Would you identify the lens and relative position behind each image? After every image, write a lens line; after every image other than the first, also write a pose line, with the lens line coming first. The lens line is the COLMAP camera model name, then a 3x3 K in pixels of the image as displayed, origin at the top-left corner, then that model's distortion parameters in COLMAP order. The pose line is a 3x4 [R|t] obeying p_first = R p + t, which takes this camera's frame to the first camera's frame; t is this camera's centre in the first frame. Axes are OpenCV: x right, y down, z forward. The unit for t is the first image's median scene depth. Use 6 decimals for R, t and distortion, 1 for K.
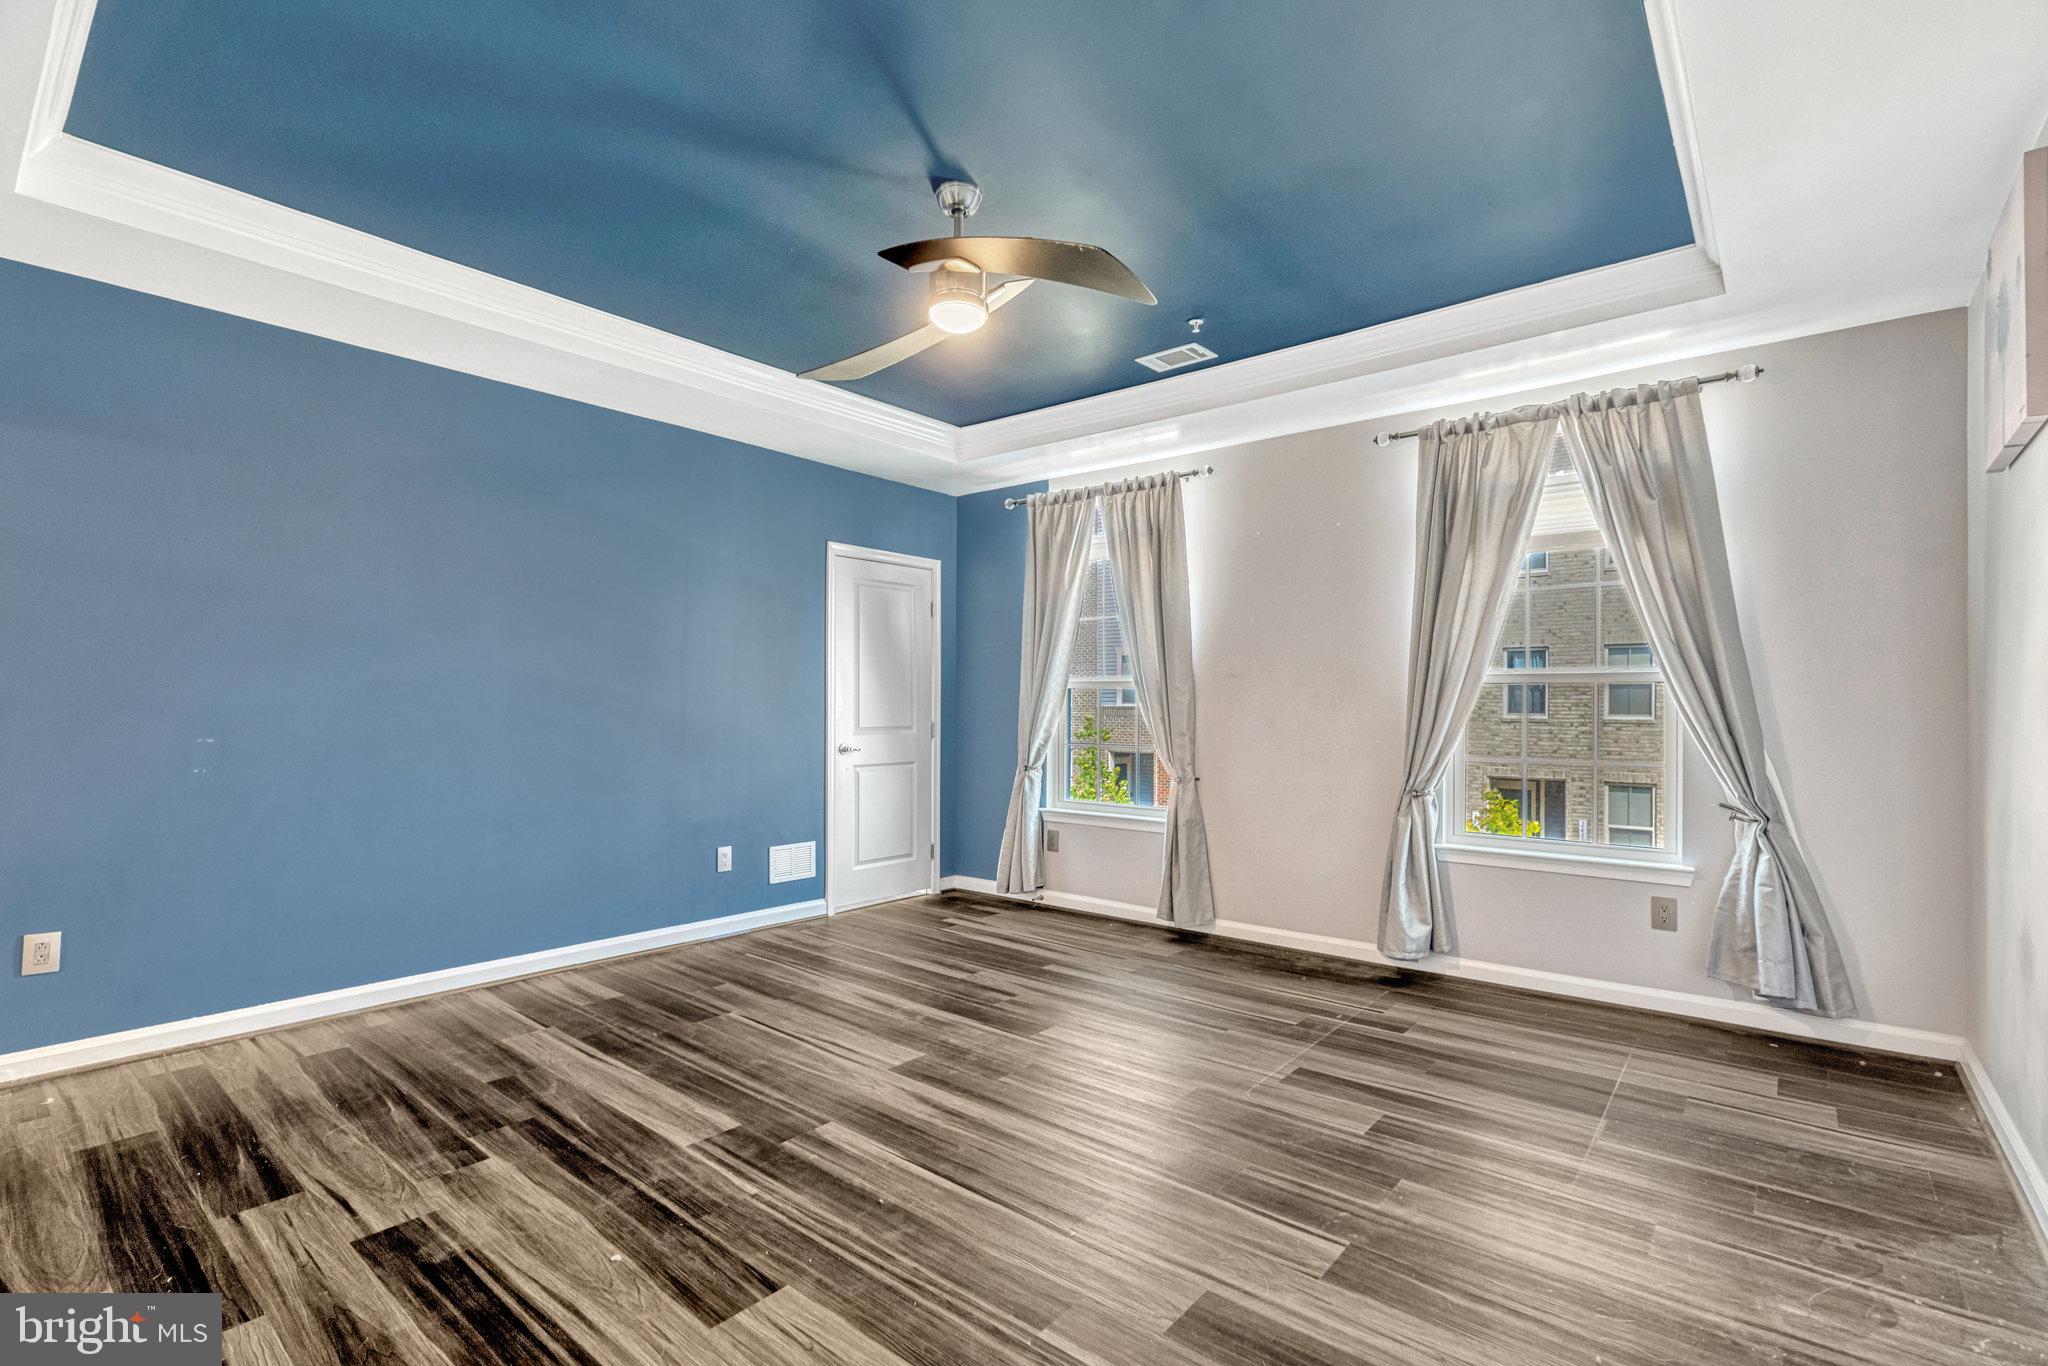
lens RADIAL K [[935.5, 0, 1028.8], [0, 935.5, 697.7], [0, 0, 1]] dist [-0.009122, 0.001883]
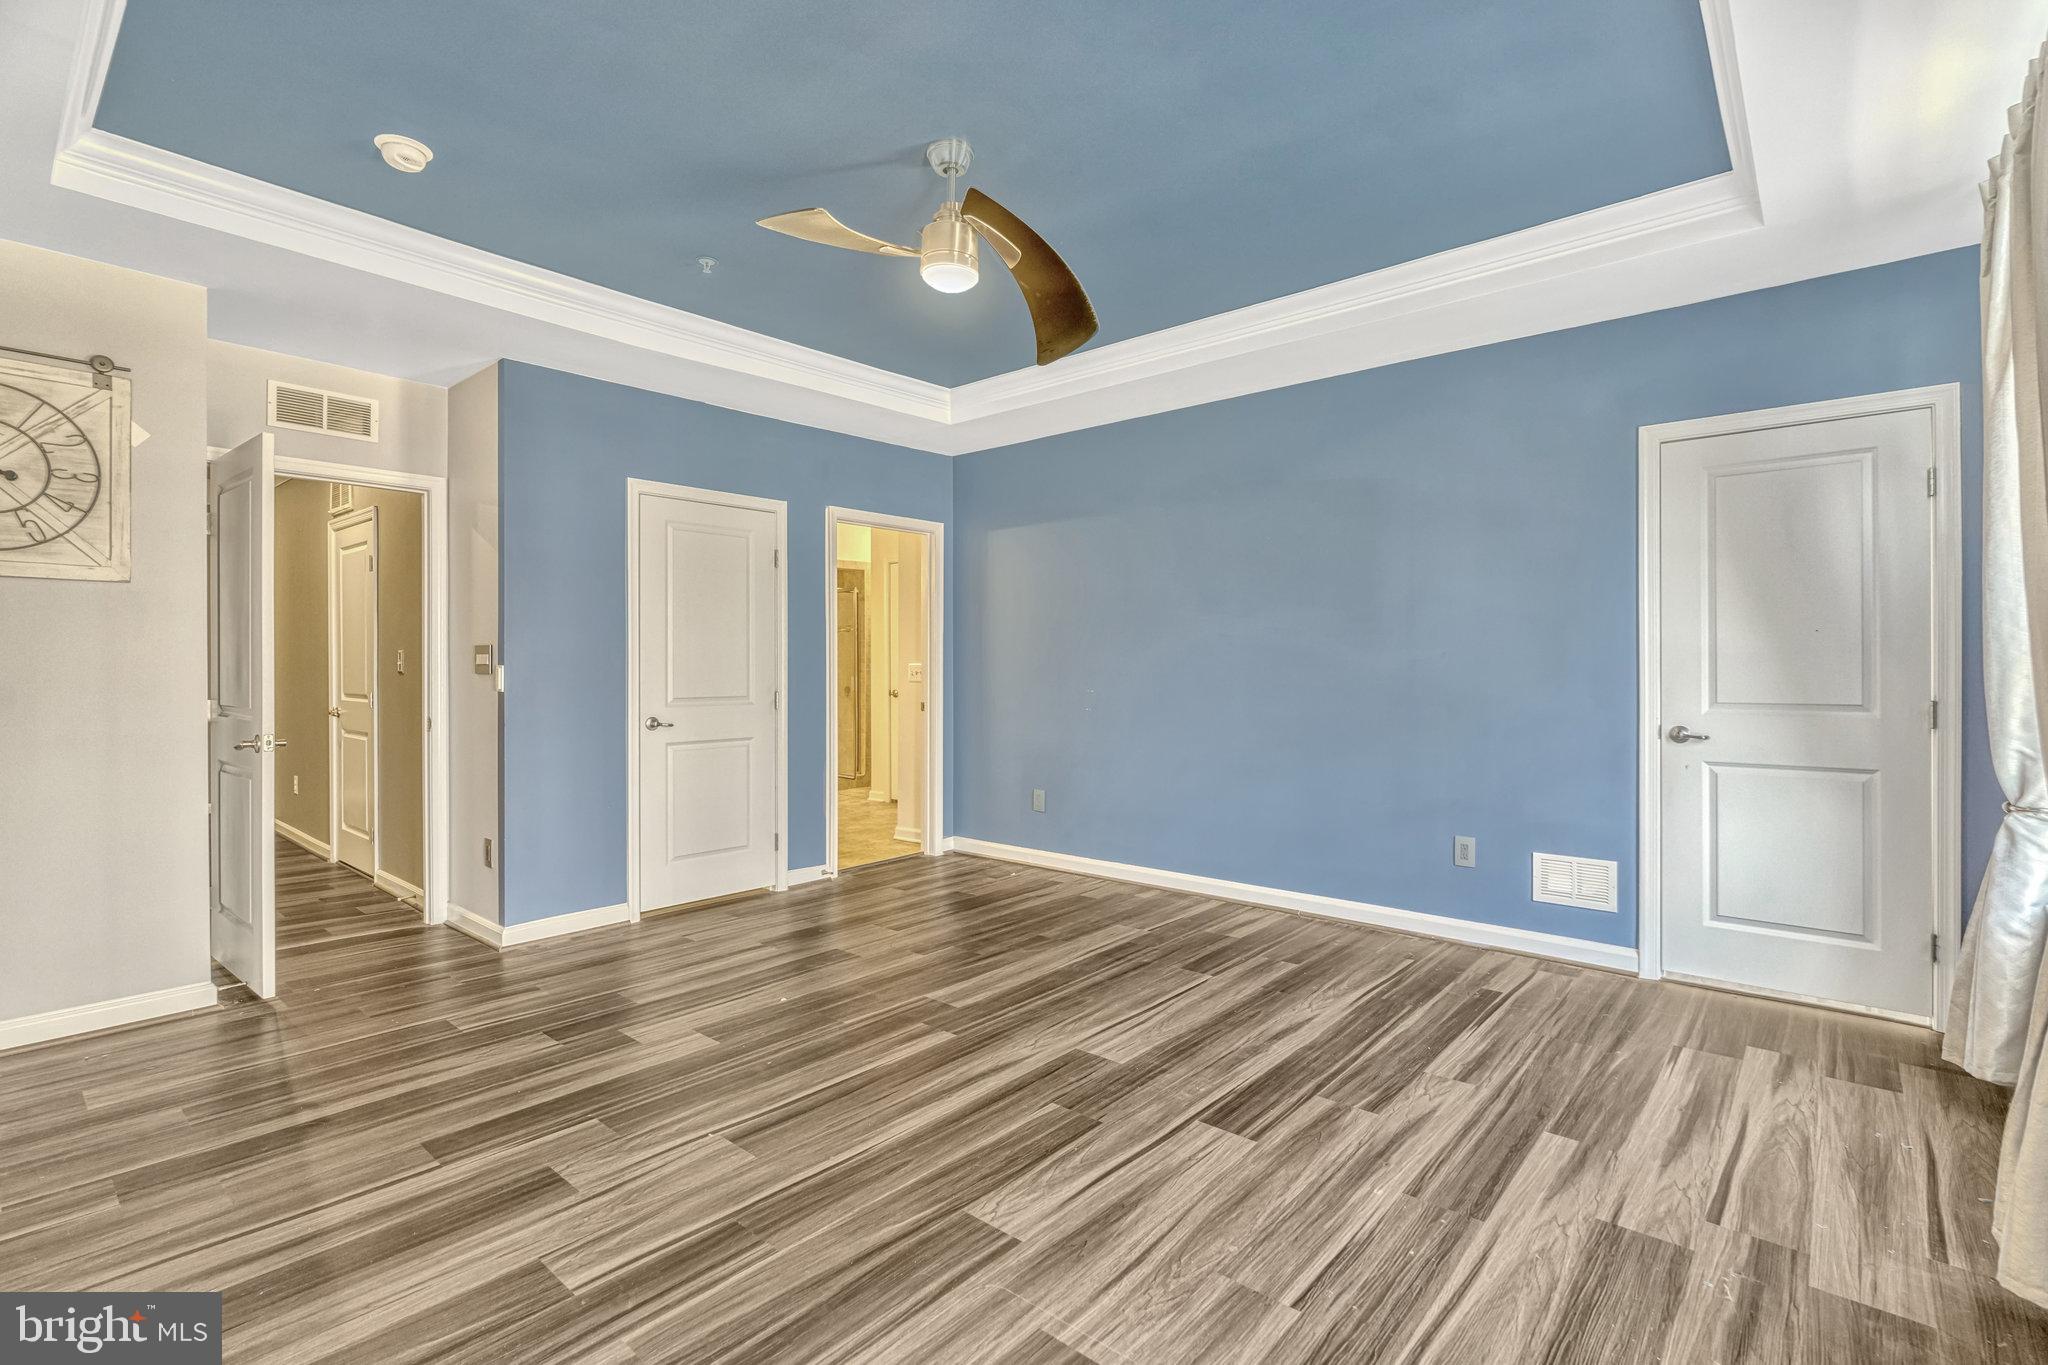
lens RADIAL K [[935.5, 0, 1031.1], [0, 935.5, 662.7], [0, 0, 1]] dist [-0.009122, 0.001883]
pose [[-0.015460, -0.008931, -0.999841, 0.792703], [0.008424, 0.999923, -0.009062, 0.011208], [0.999845, -0.008562, -0.015384, 0.953405]]
